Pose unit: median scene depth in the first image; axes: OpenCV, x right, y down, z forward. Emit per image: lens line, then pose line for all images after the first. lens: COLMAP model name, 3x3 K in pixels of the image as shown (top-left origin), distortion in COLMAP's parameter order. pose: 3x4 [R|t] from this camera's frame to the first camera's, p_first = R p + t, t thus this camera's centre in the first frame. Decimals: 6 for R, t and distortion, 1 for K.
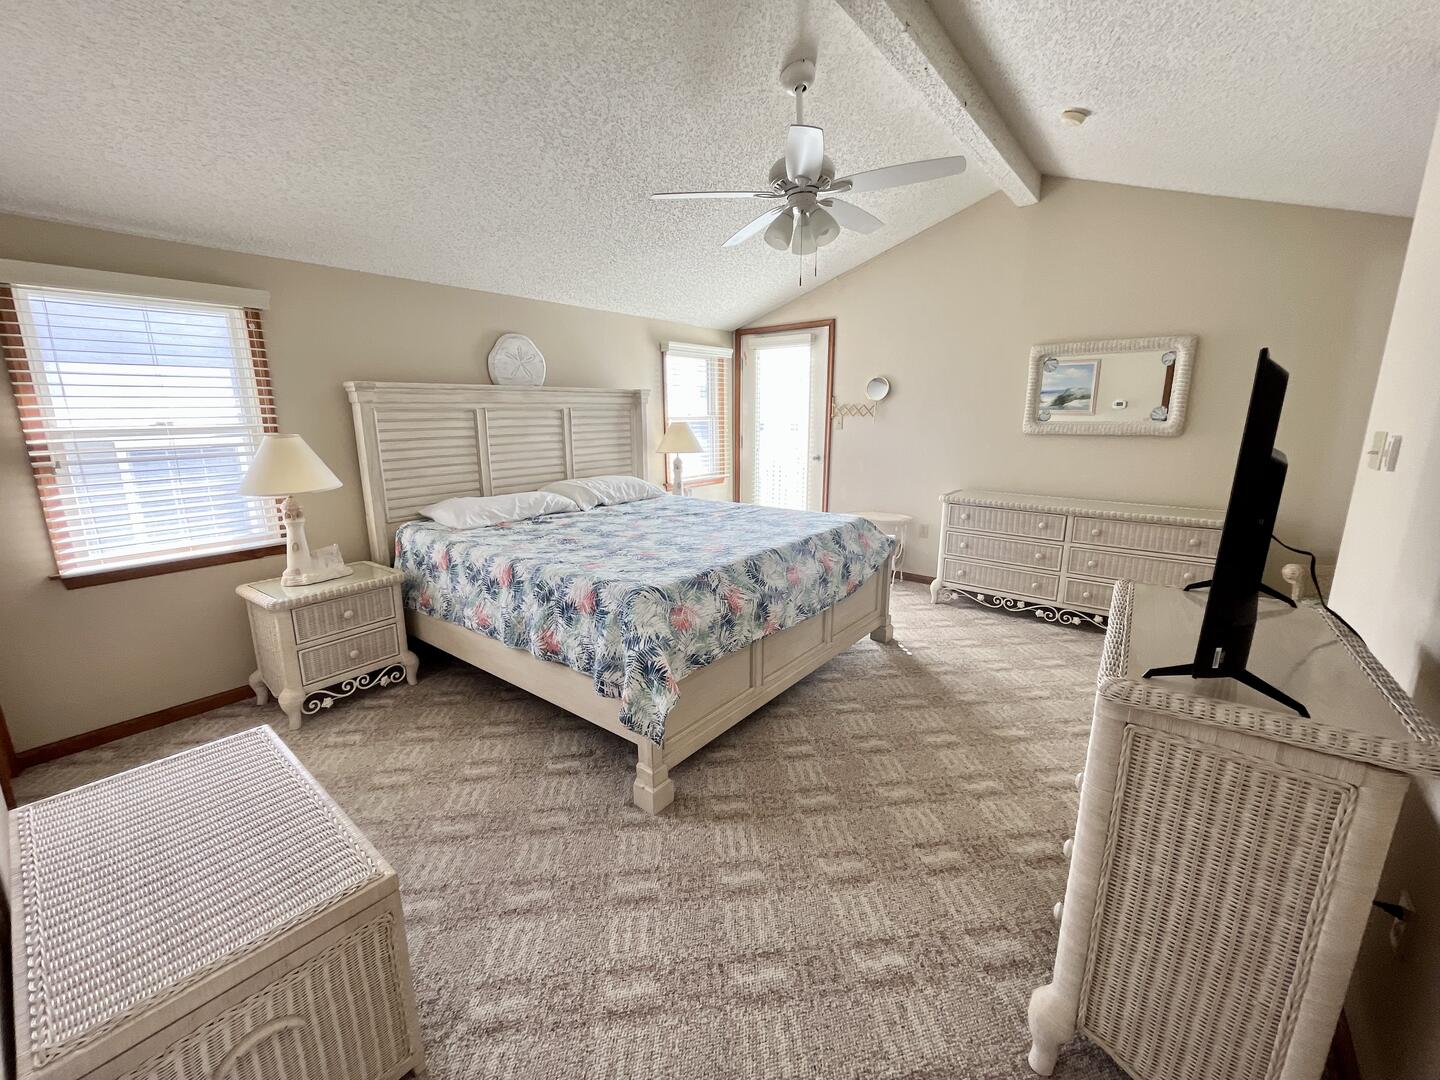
lens RADIAL K [[585.4, 0, 726.9], [0, 585.4, 543.1], [0, 0, 1]] dist [-0.002146, 0.000011]
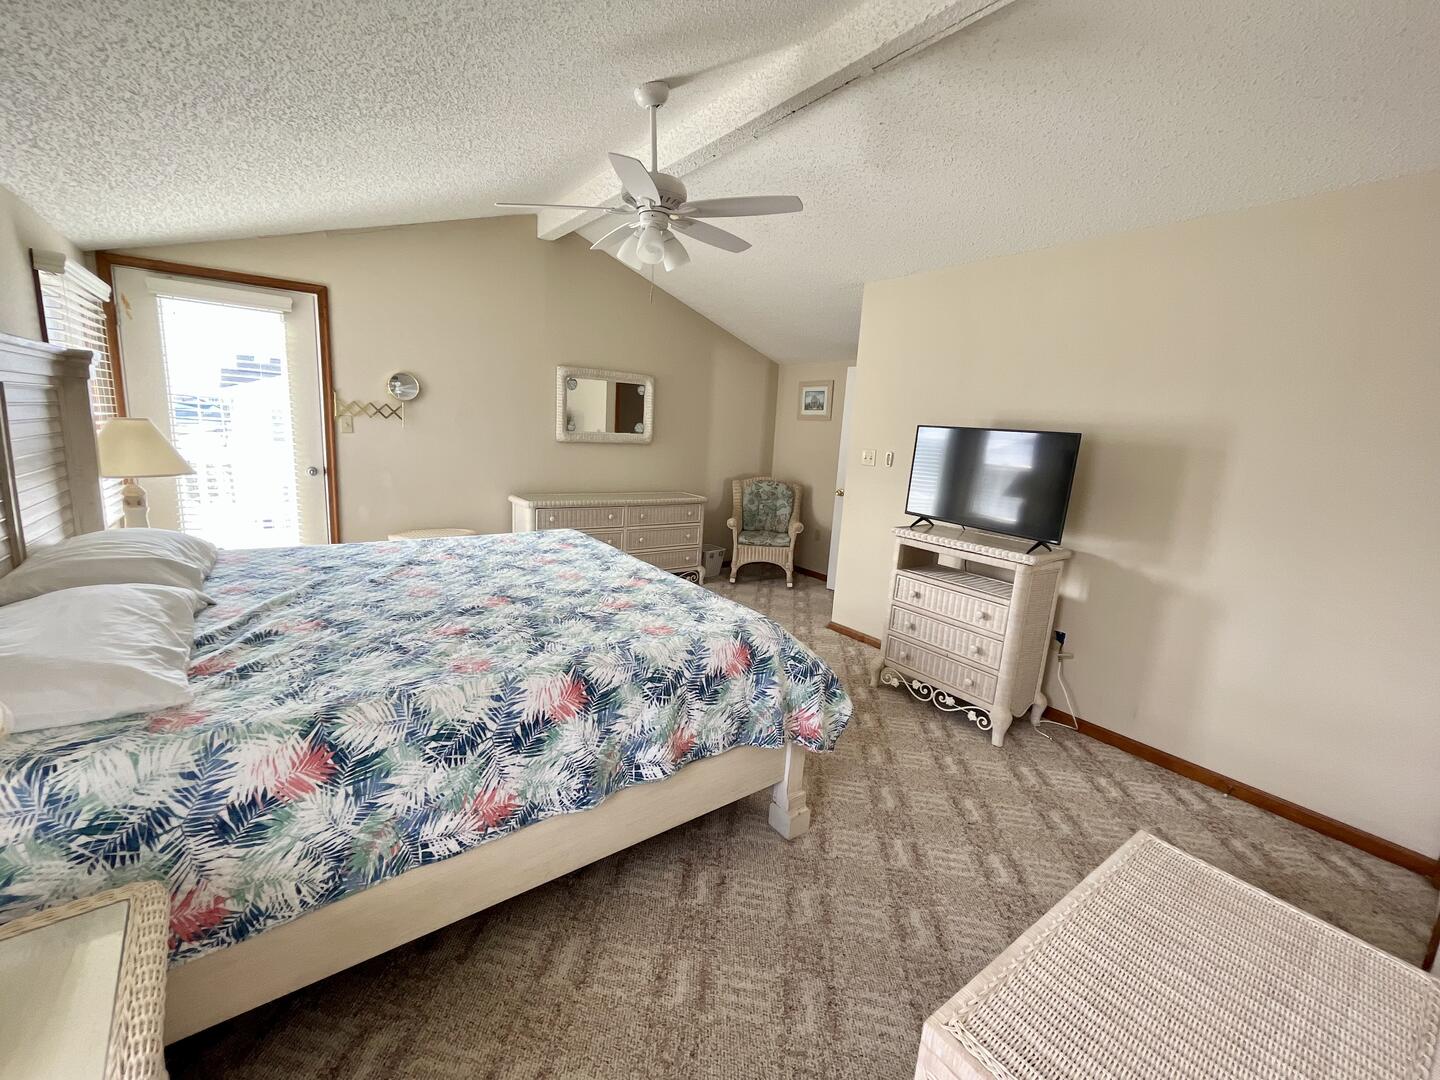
lens RADIAL K [[585.4, 0, 727.2], [0, 585.4, 537.3], [0, 0, 1]] dist [-0.002146, 0.000011]
pose [[0.252184, -0.157044, 0.954851, -0.866578], [0.155464, 0.980501, 0.120203, -0.149168], [-0.955109, 0.118132, 0.271682, 0.654859]]
